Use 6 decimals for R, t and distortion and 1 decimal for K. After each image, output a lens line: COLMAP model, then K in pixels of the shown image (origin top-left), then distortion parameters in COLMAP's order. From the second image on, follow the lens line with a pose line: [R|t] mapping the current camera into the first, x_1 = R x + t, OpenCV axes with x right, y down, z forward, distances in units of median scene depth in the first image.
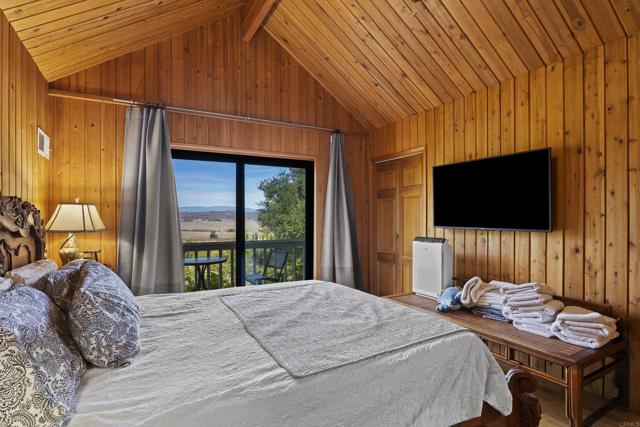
lens RADIAL K [[325.5, 0, 317.3], [0, 325.5, 217.5], [0, 0, 1]] dist [-0.001110, -0.000065]
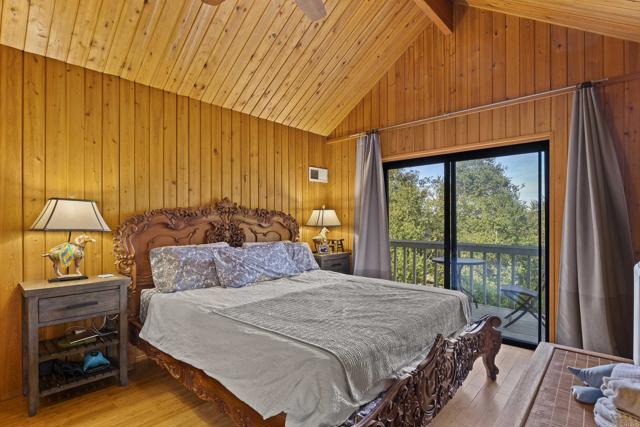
lens RADIAL K [[325.5, 0, 317.3], [0, 325.5, 217.5], [0, 0, 1]] dist [-0.001110, -0.000065]
pose [[0.317644, -0.000669, -0.948210, 0.574690], [-0.000042, 1.000000, -0.000720, 0.000486], [0.948210, 0.000268, 0.317644, 0.326683]]
